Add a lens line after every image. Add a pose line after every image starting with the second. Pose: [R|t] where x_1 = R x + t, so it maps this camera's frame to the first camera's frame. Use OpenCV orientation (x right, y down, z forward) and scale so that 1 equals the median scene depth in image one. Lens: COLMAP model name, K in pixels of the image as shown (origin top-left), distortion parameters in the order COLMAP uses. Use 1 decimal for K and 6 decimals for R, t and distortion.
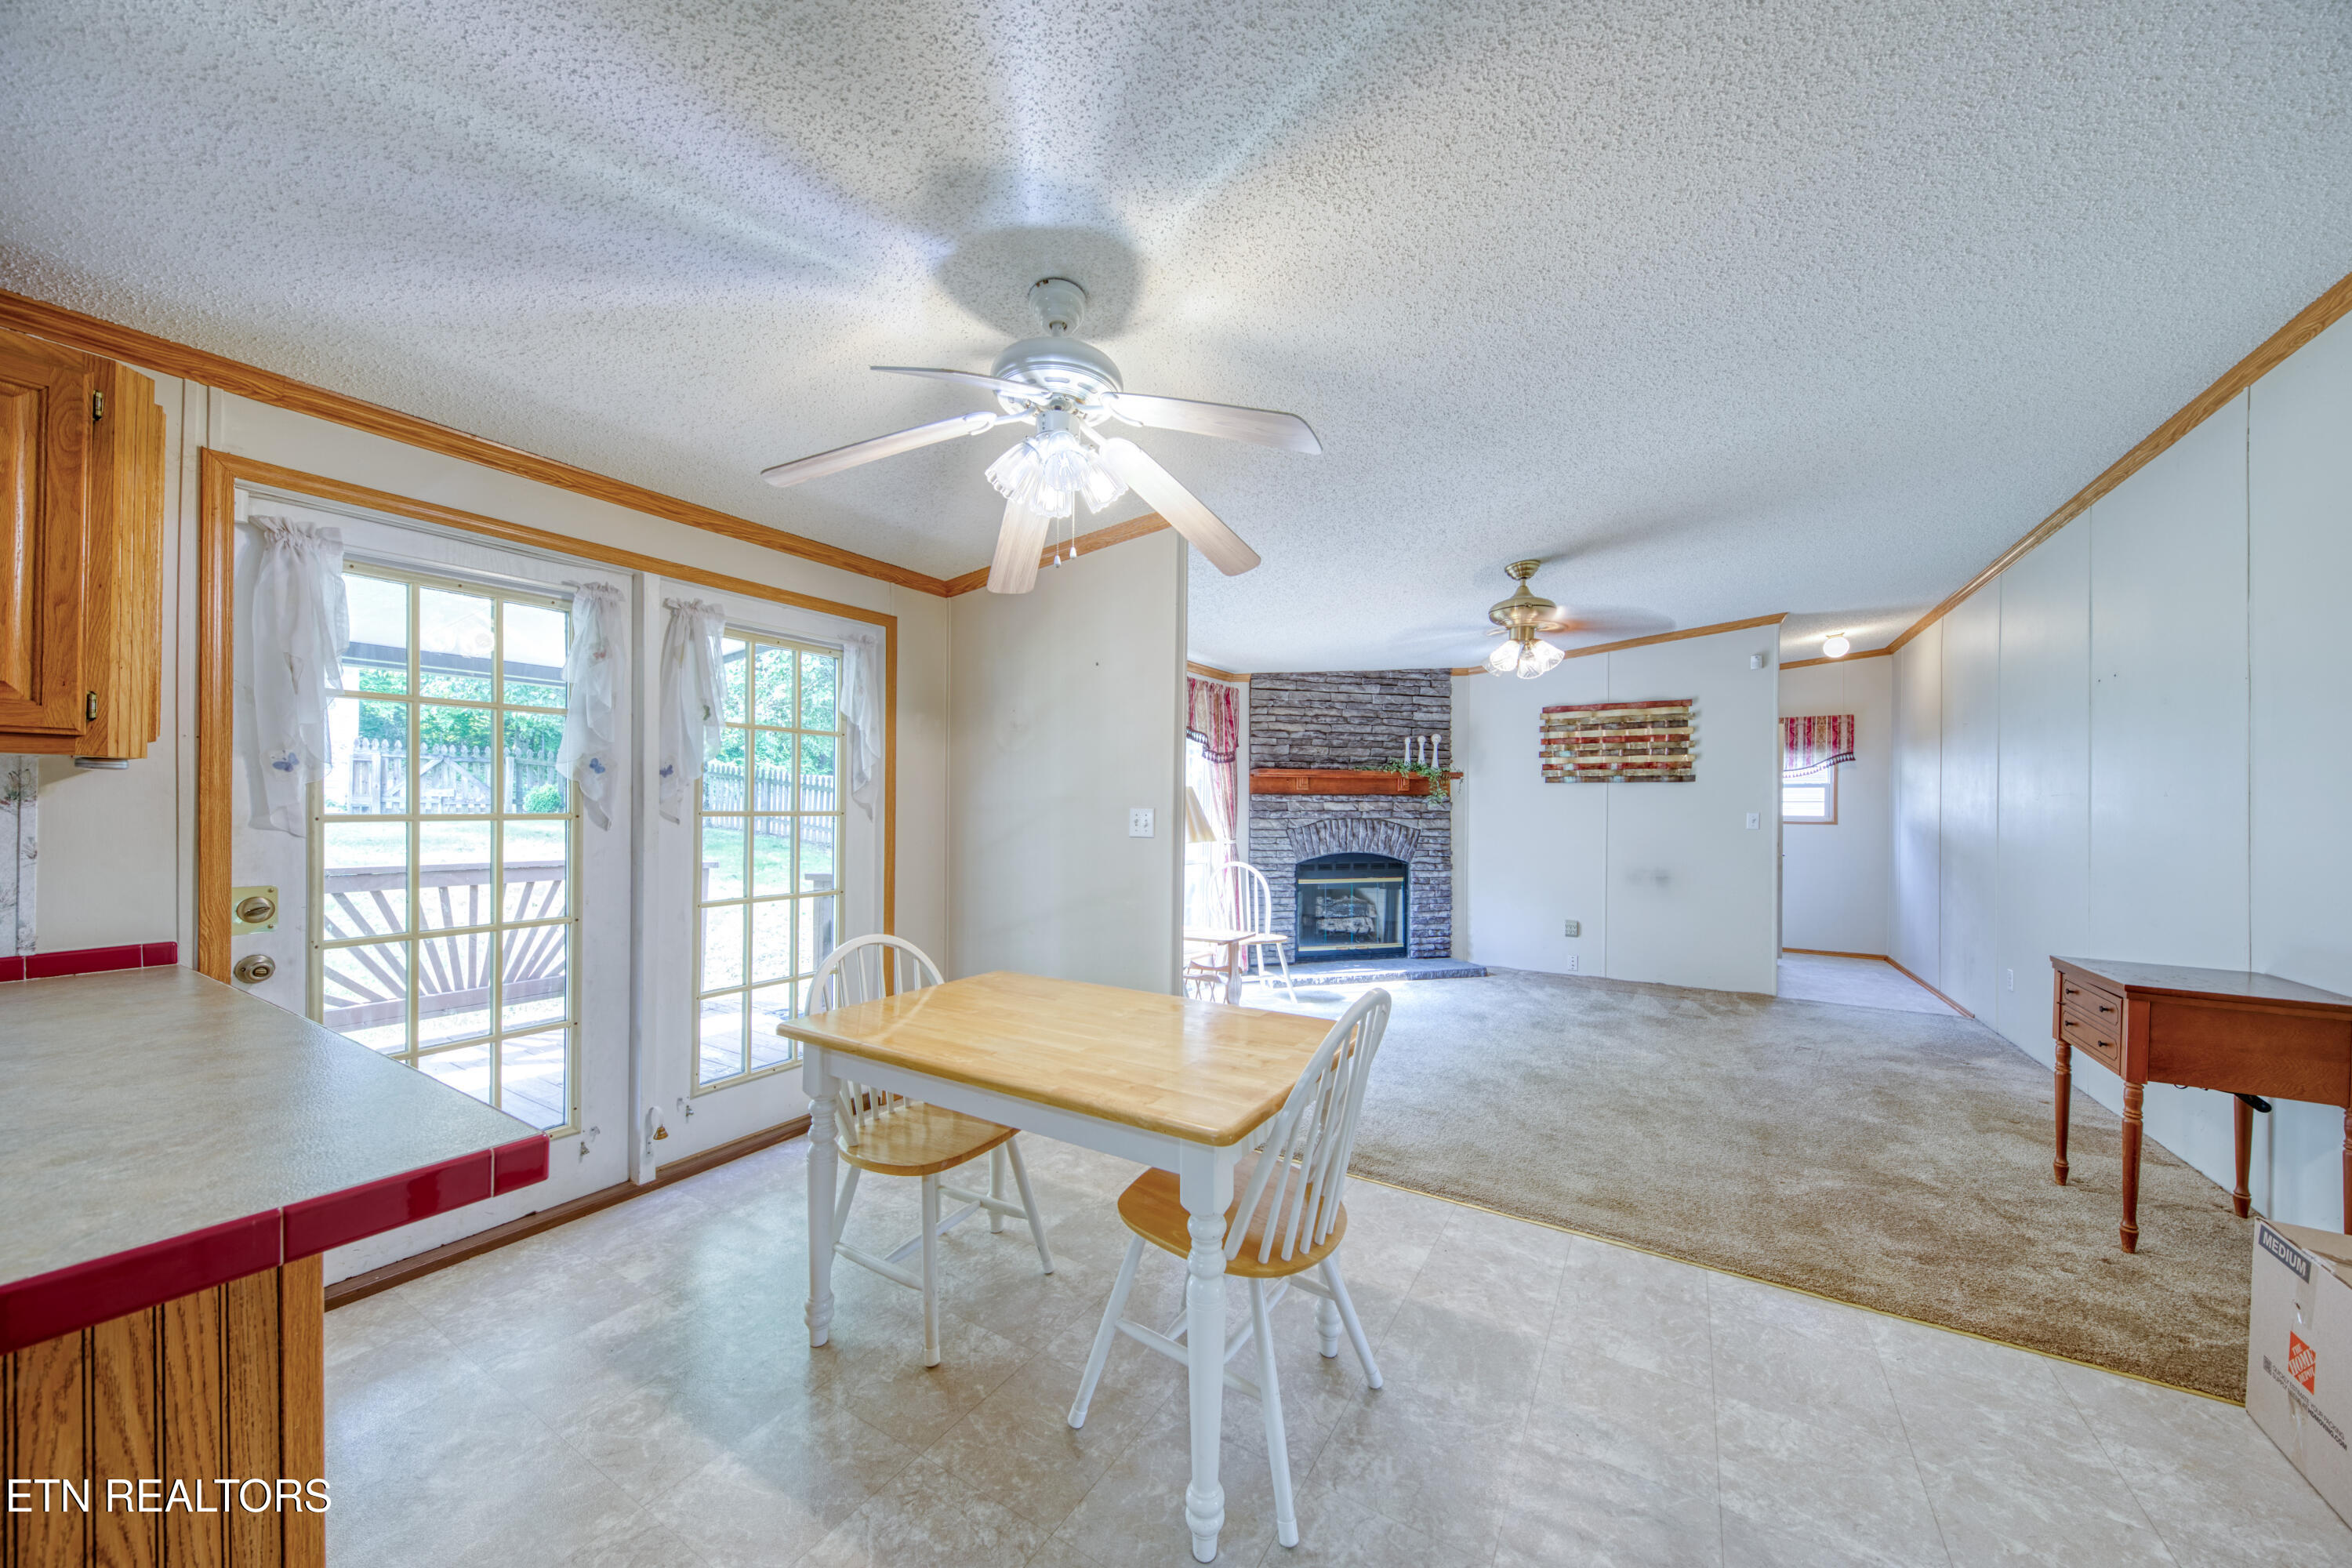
lens RADIAL K [[825.7, 0, 1171.0], [0, 825.7, 804.4], [0, 0, 1]] dist [0.007928, -0.000938]
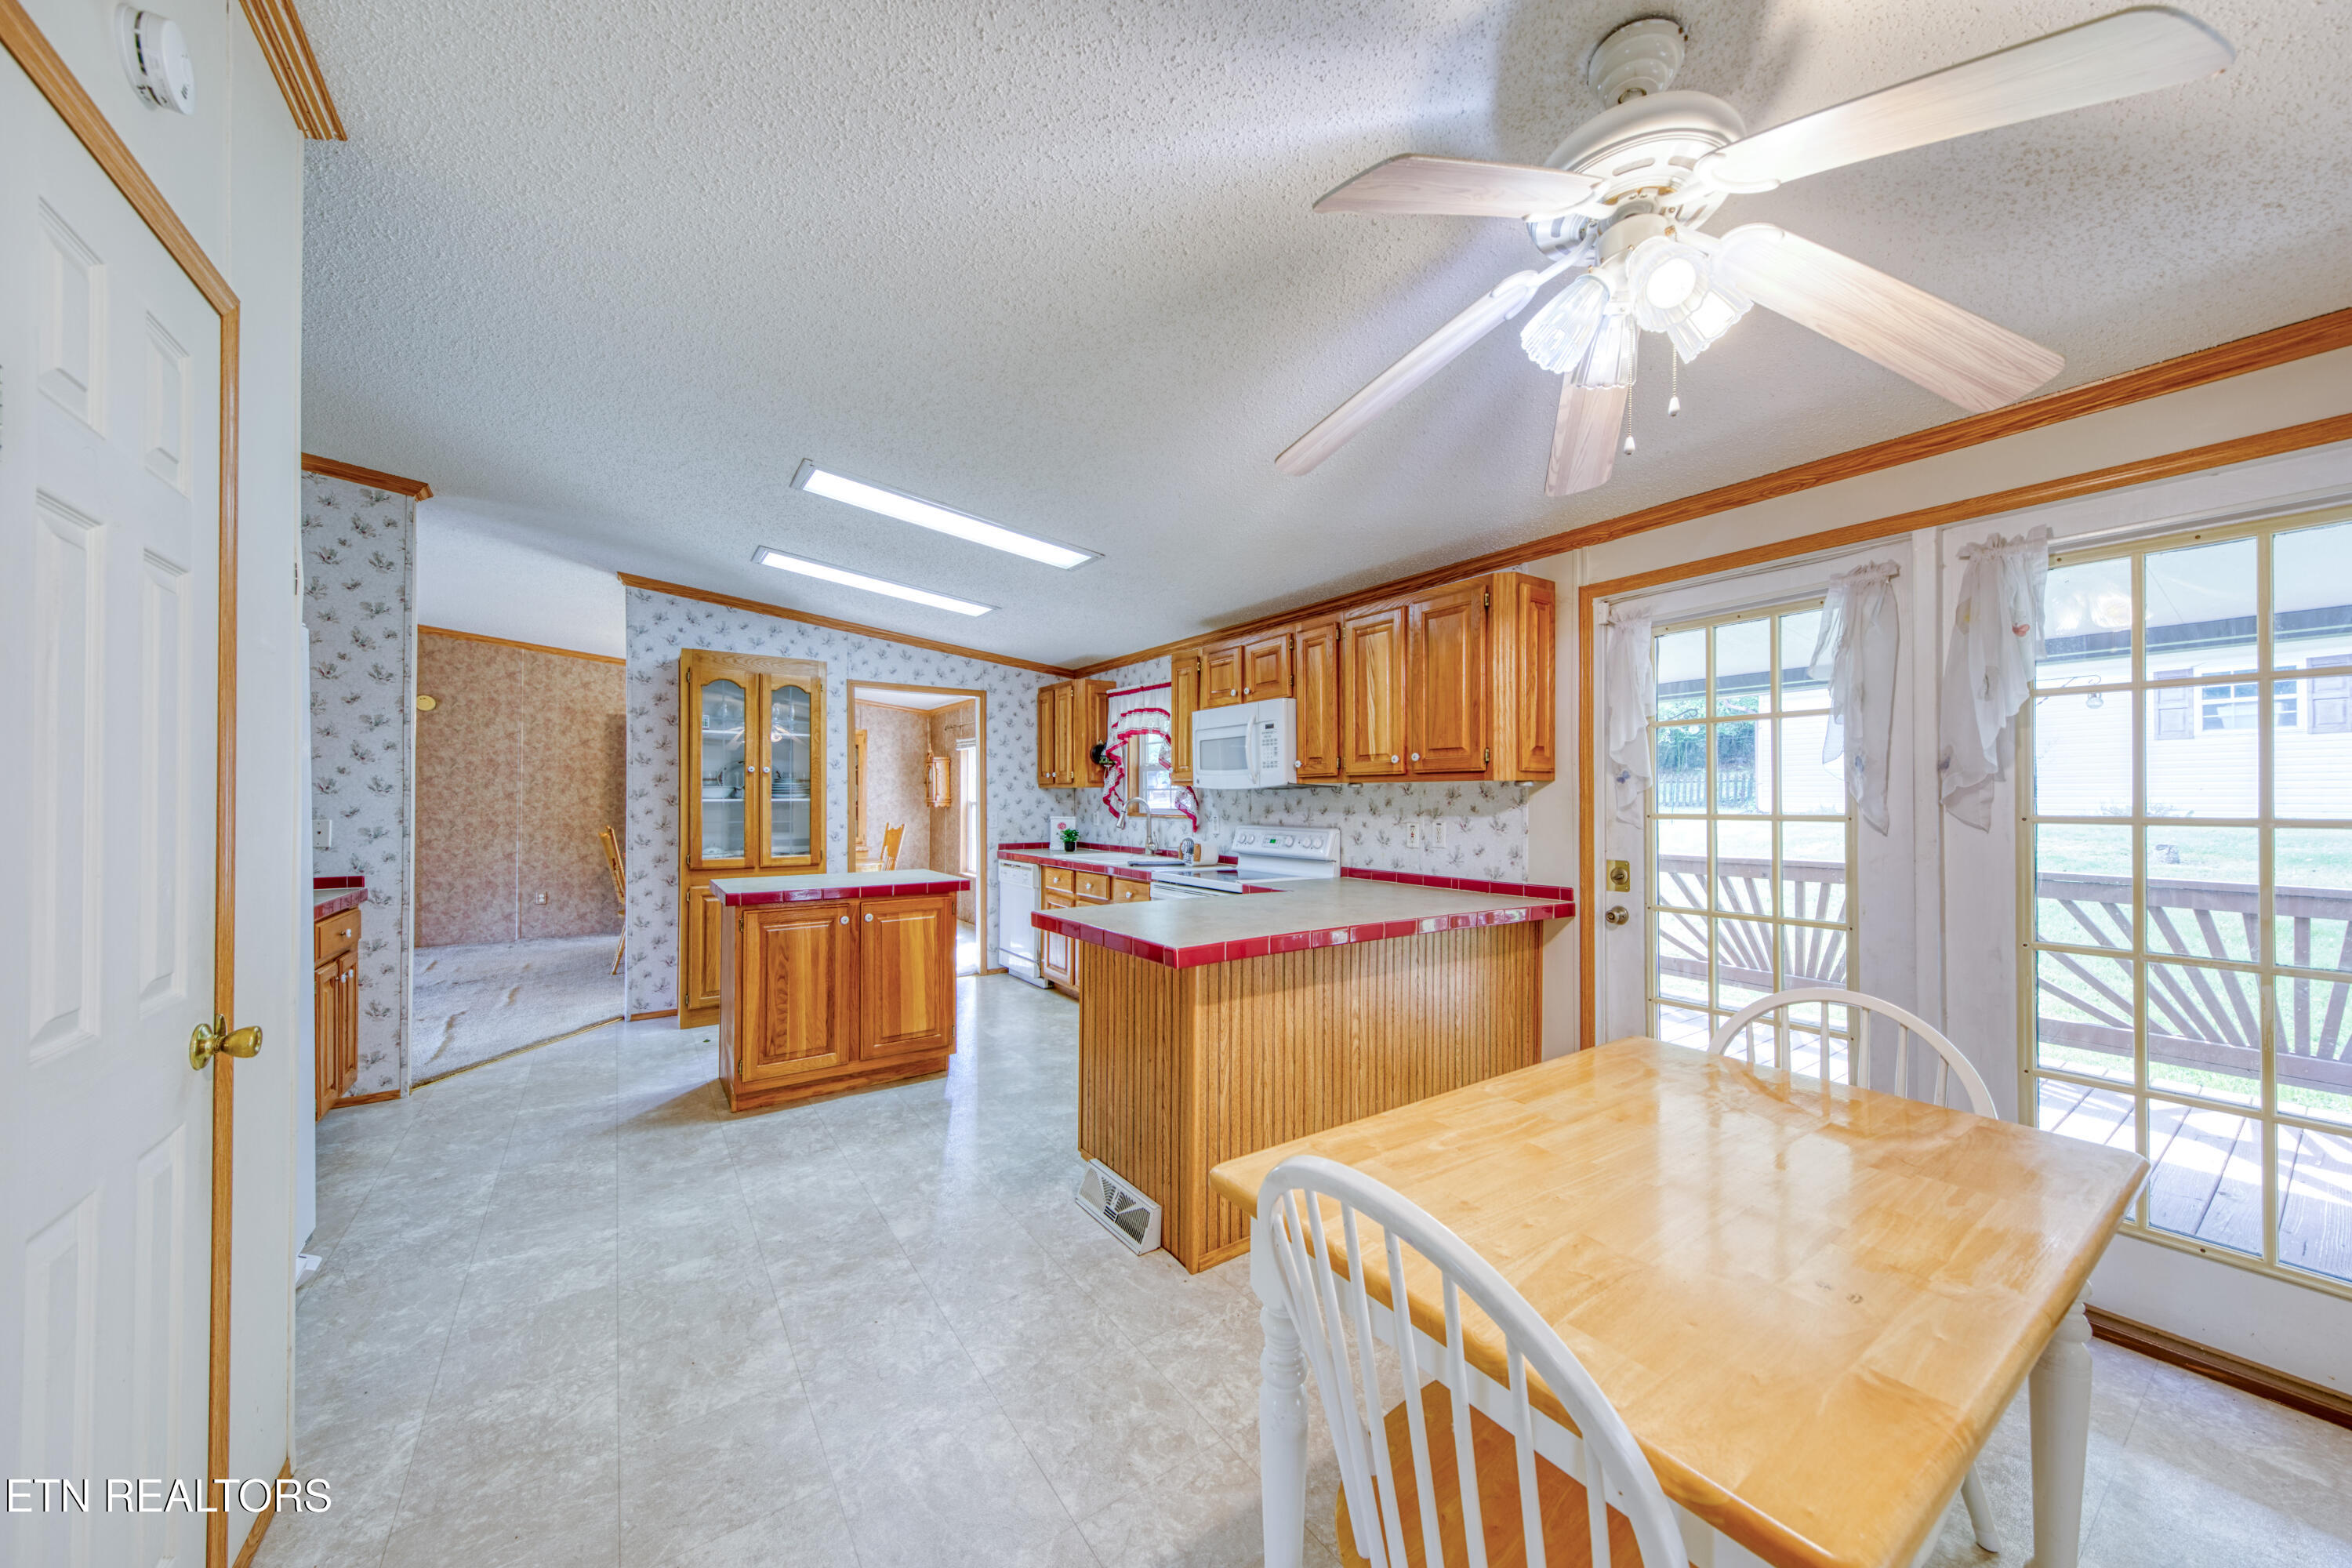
lens RADIAL K [[825.7, 0, 1175.8], [0, 825.7, 799.0], [0, 0, 1]] dist [0.007928, -0.000938]
pose [[-0.413937, -0.010757, -0.910242, 0.475927], [-0.004551, 0.999942, -0.009748, 0.004785], [0.910294, 0.000108, -0.413962, 0.710364]]
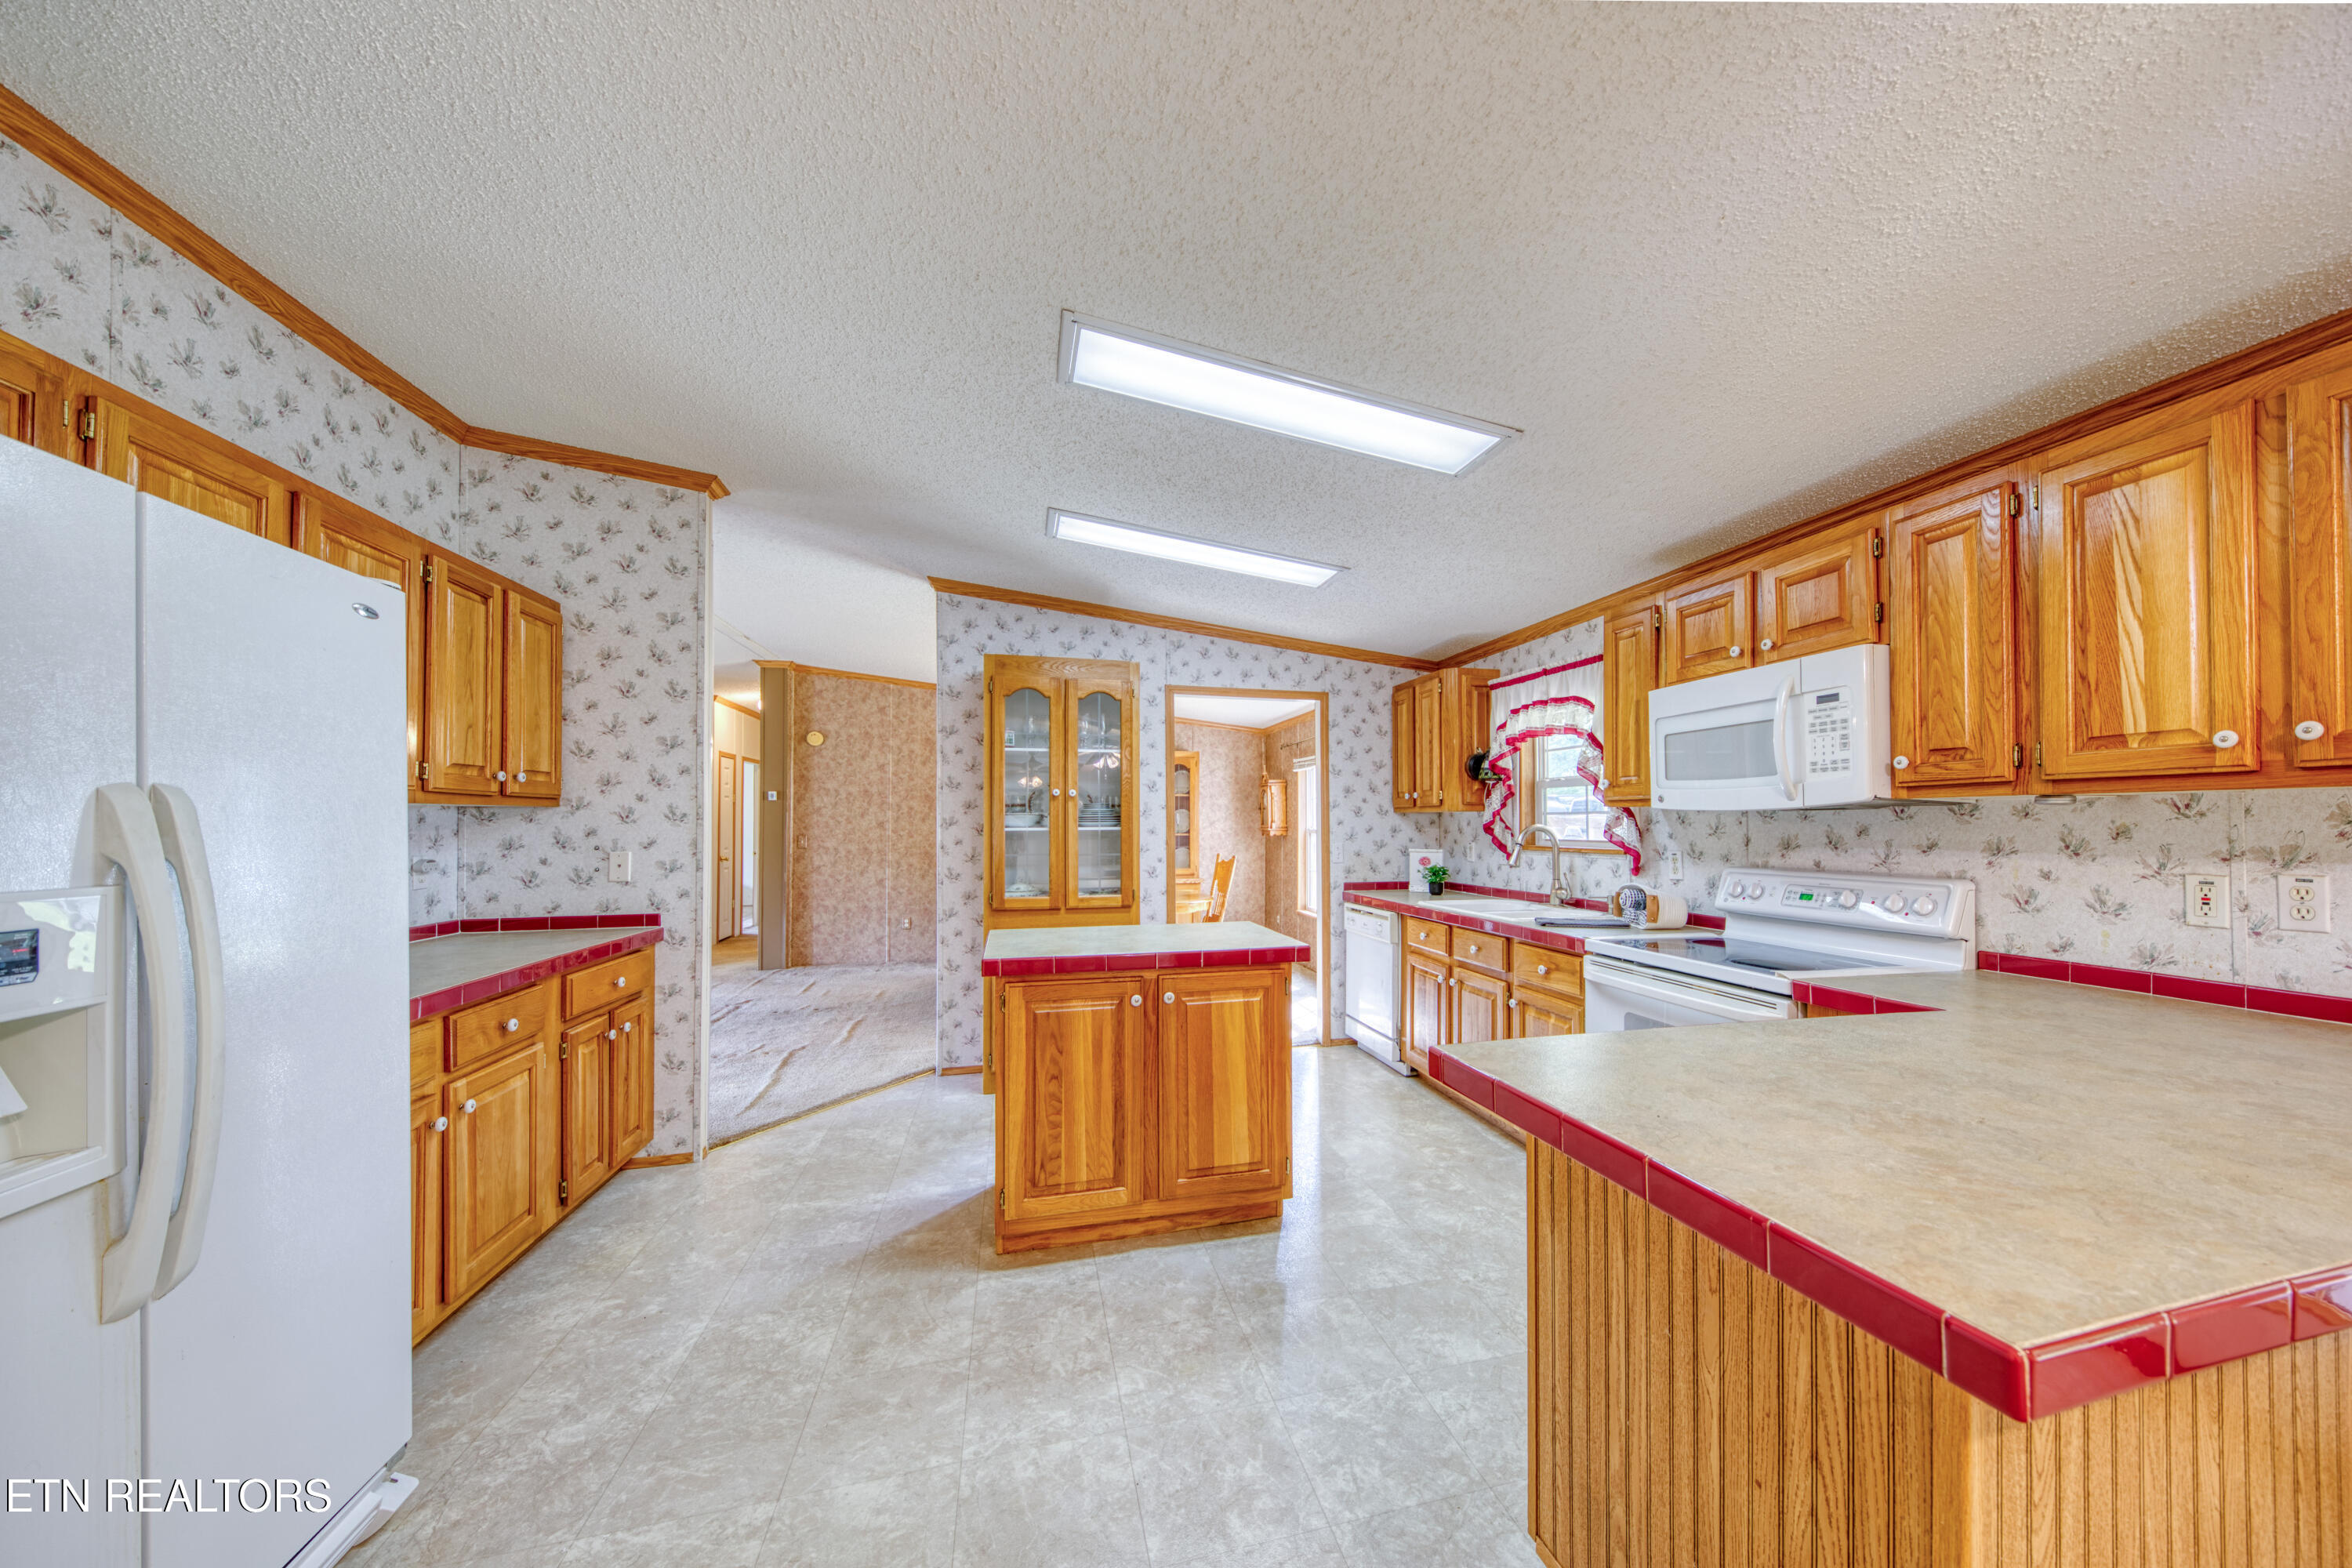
lens RADIAL K [[825.7, 0, 1214.7], [0, 825.7, 818.3], [0, 0, 1]] dist [0.007928, -0.000938]
pose [[-0.705093, -0.016092, -0.708932, 0.070932], [-0.005108, 0.999832, -0.017615, -0.000986], [0.709096, -0.008799, -0.705057, 0.384730]]
